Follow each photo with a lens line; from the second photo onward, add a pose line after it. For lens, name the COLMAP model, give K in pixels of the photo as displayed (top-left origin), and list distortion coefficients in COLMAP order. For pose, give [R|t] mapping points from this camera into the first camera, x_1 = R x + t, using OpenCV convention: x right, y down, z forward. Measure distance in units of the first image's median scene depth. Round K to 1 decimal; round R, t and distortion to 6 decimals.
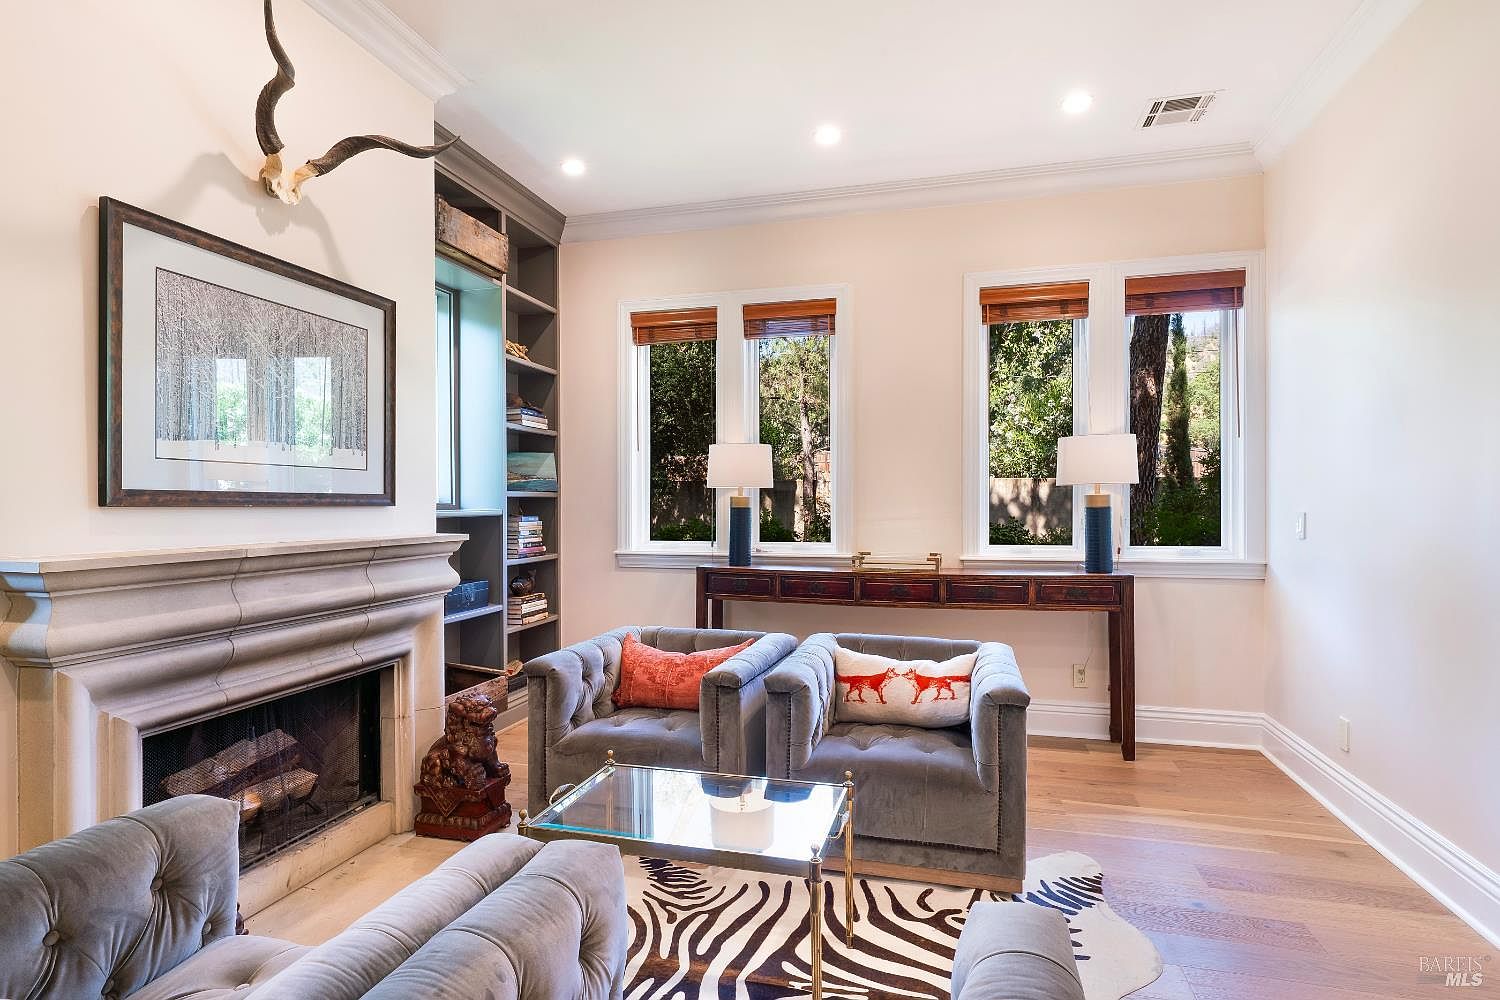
lens RADIAL K [[779.3, 0, 753.4], [0, 779.3, 506.8], [0, 0, 1]] dist [0.004844, 0.000901]
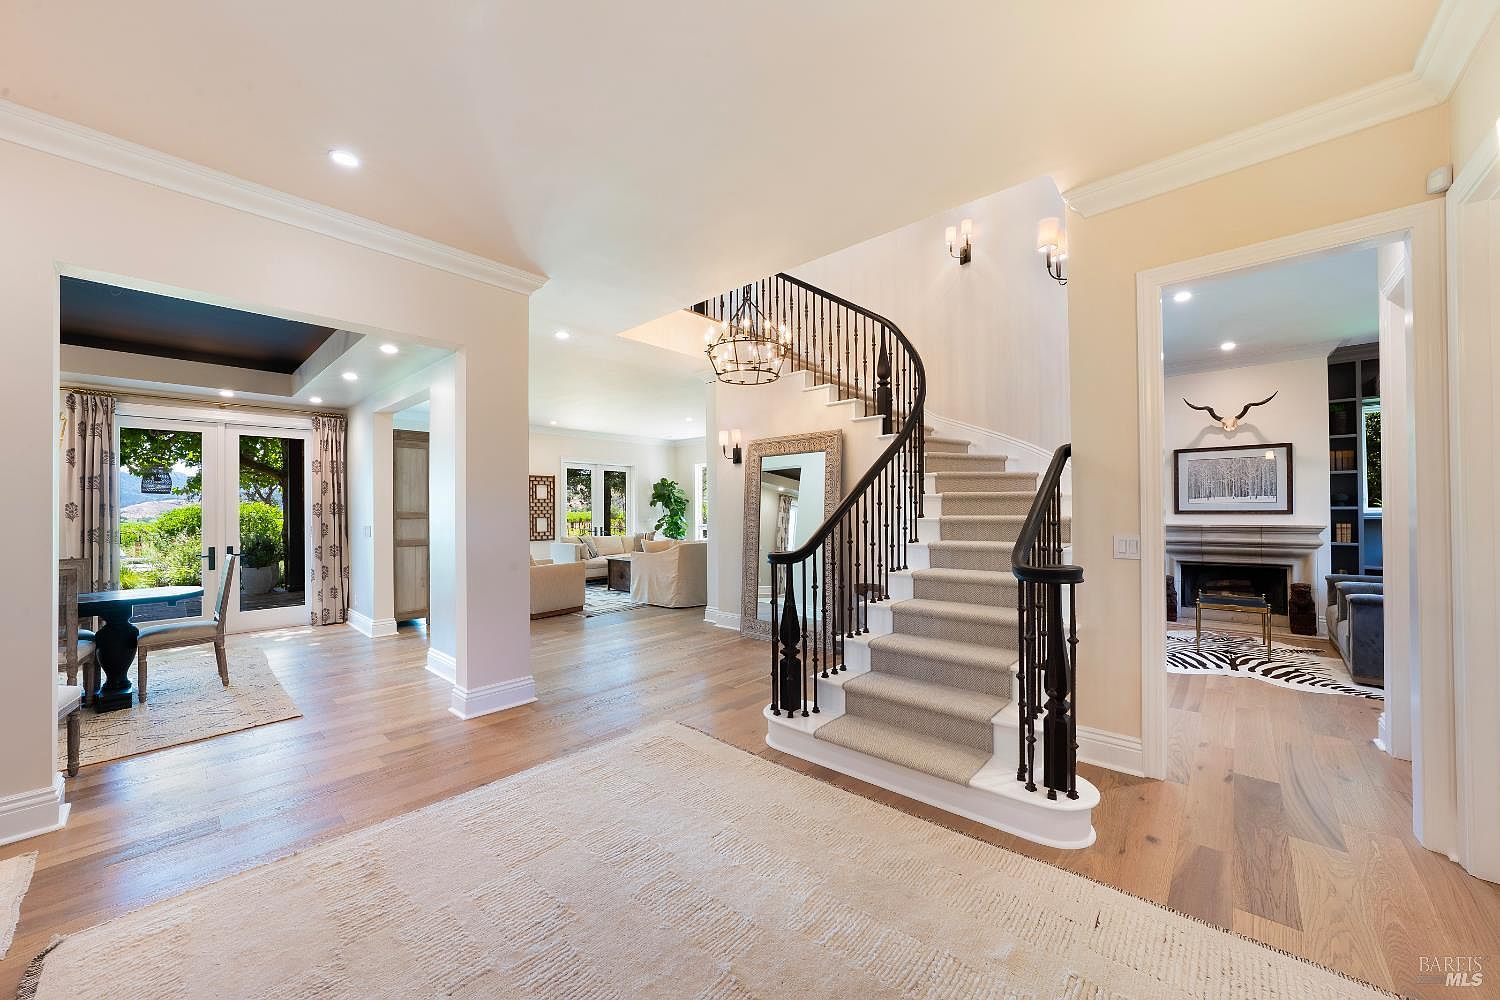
lens RADIAL K [[556.2, 0, 754.1], [0, 556.2, 505.0], [0, 0, 1]] dist [-0.000532, -0.000035]
pose [[-0.455944, -0.002503, -0.890005, 2.327567], [0.004575, 0.999976, -0.005156, -0.034635], [0.889997, -0.006423, -0.455922, 0.179478]]
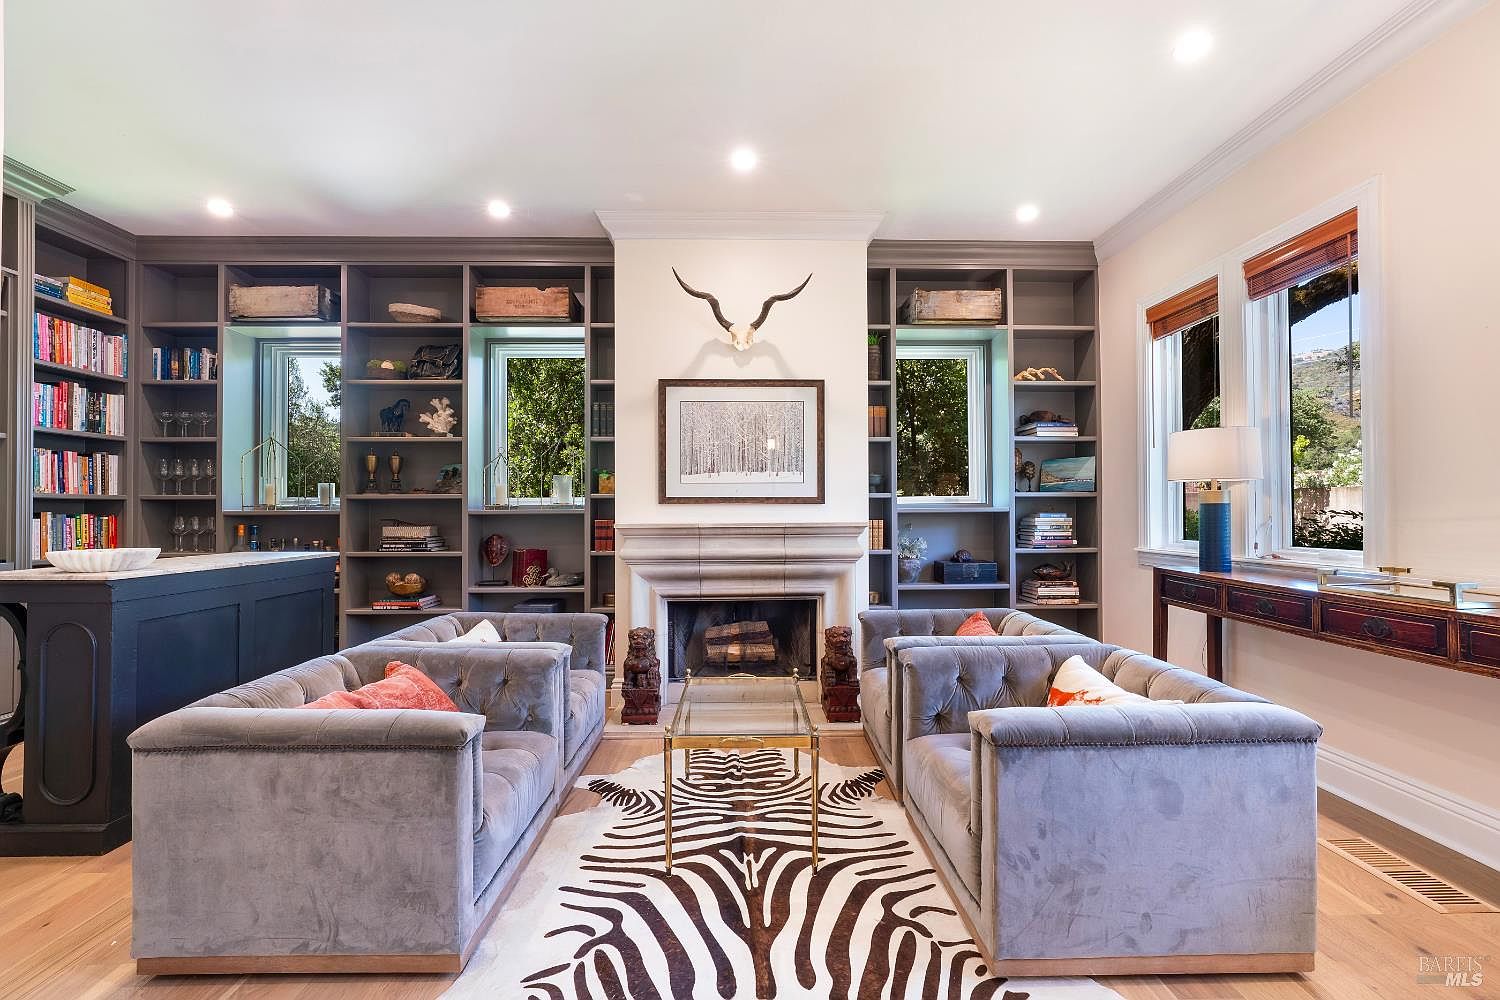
lens RADIAL K [[618.1, 0, 752.3], [0, 618.1, 505.6], [0, 0, 1]] dist [-0.019385, 0.000019]
pose [[0.272840, -0.009037, -0.962017, 0.775415], [-0.000466, 0.999955, -0.009526, 0.015736], [0.962059, 0.003047, 0.272823, 0.517152]]
